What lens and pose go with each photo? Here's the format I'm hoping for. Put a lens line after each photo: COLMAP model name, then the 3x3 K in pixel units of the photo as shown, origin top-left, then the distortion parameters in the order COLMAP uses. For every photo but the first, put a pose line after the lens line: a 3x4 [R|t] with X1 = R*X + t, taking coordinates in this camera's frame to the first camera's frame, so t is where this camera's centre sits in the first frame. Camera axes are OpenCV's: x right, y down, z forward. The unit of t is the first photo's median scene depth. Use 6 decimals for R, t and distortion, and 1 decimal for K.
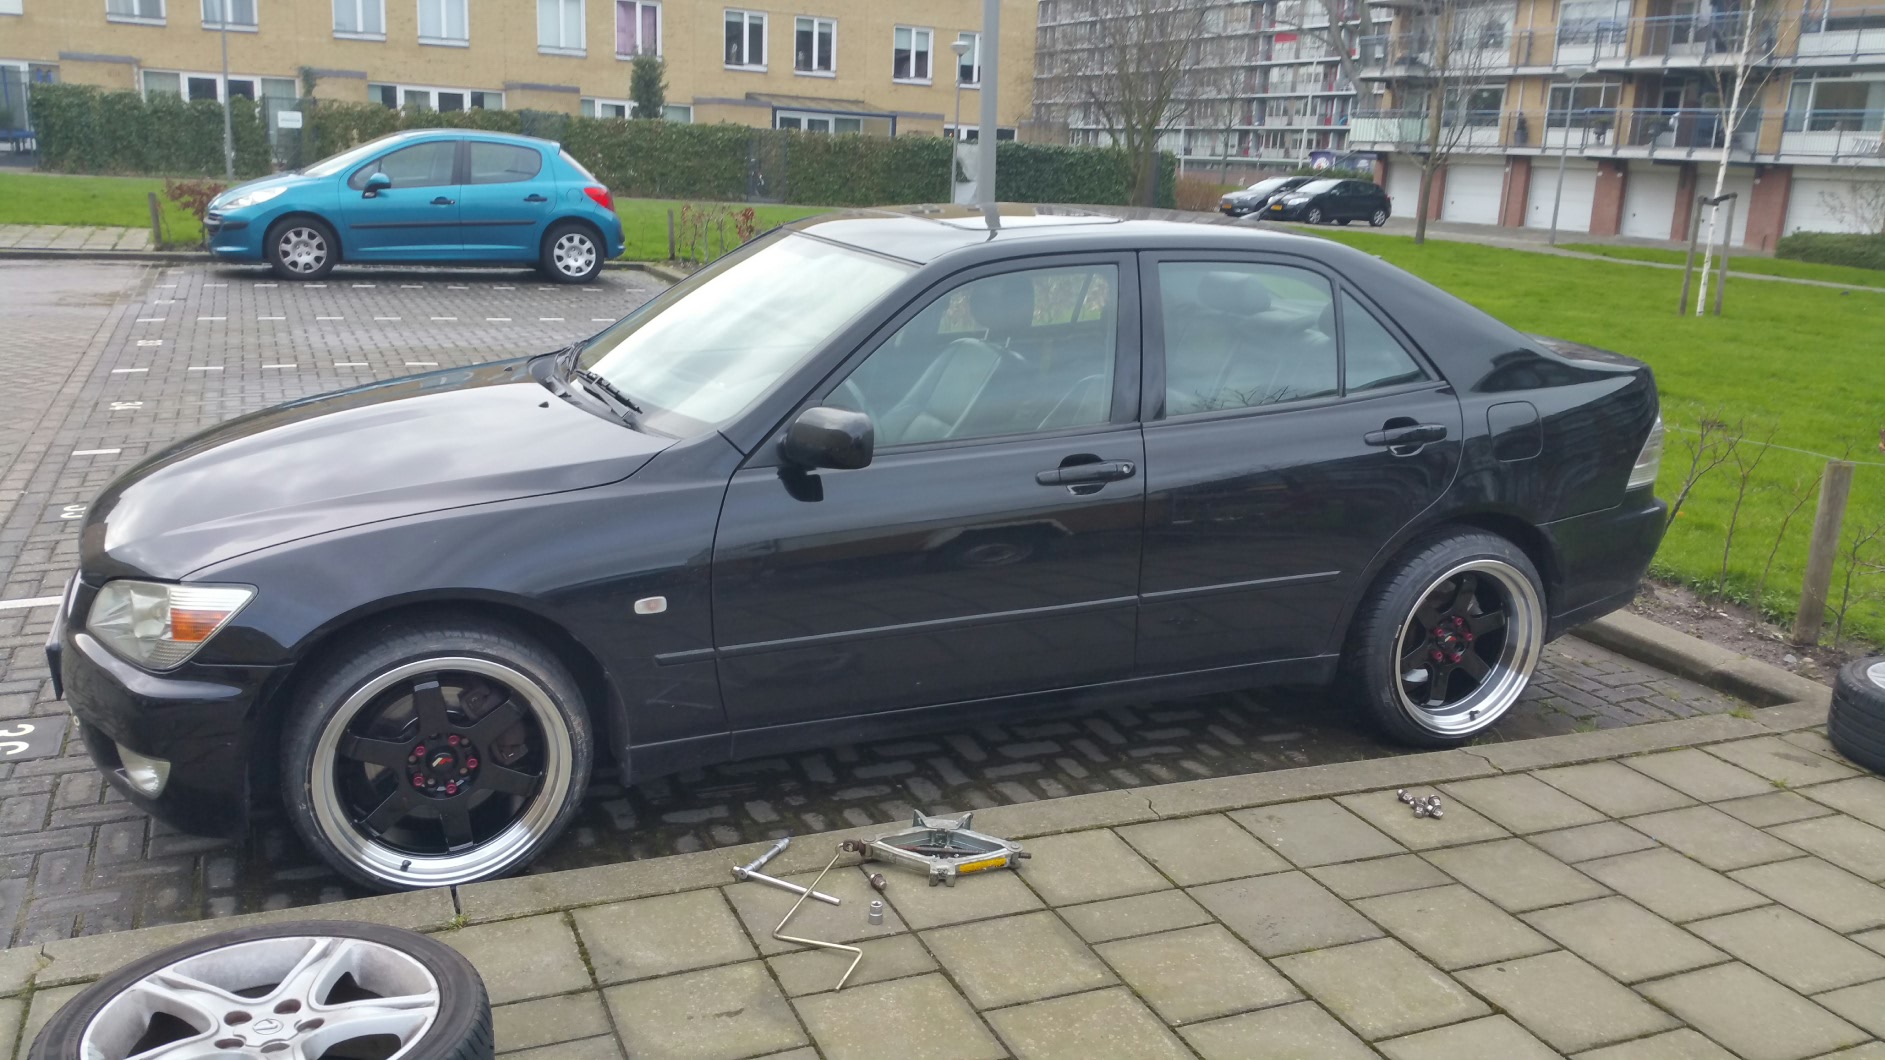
lens RADIAL K [[1550.8, 0, 947.1], [0, 1550.8, 535.4], [0, 0, 1]] dist [0.154550, -0.357241]
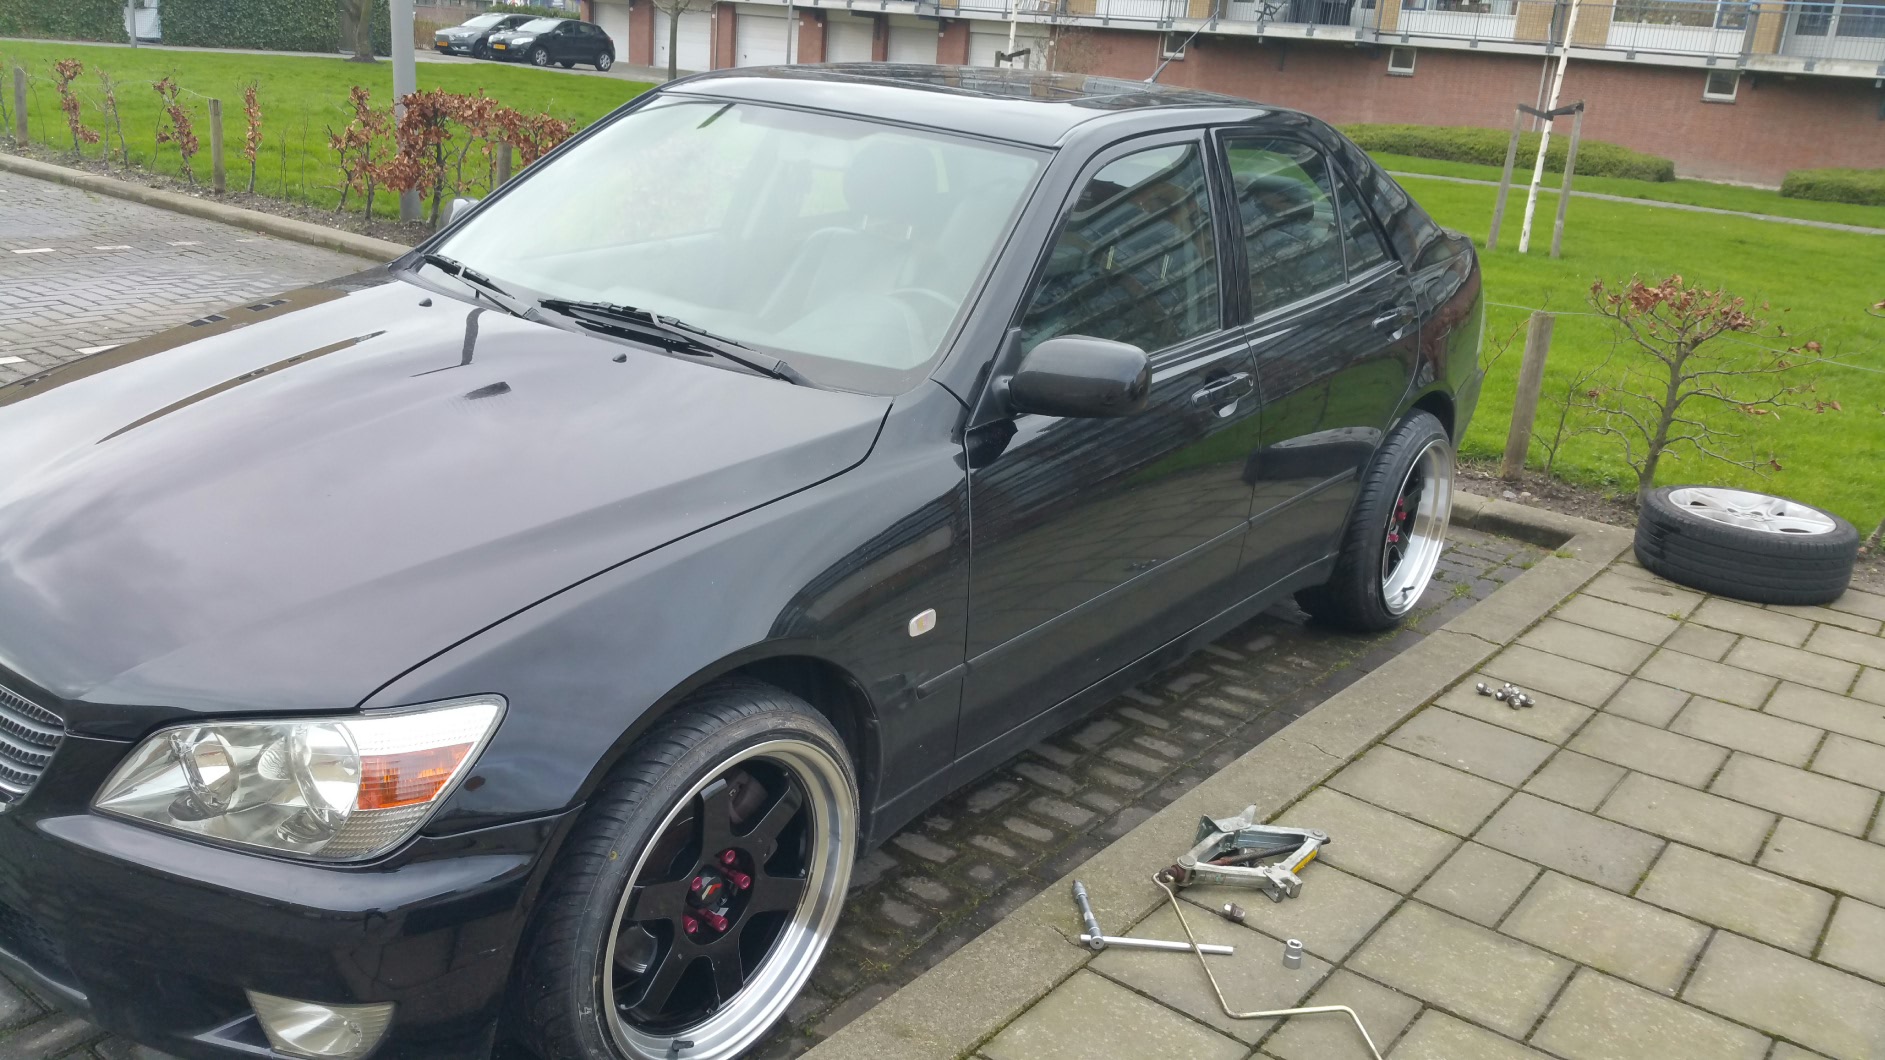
lens RADIAL K [[1550.8, 0, 947.1], [0, 1550.8, 535.4], [0, 0, 1]] dist [0.154550, -0.357241]
pose [[0.868267, -0.126537, 0.479688, -0.438250], [0.080420, 0.990035, 0.115596, -0.067683], [-0.489535, -0.061791, 0.869791, 0.287218]]
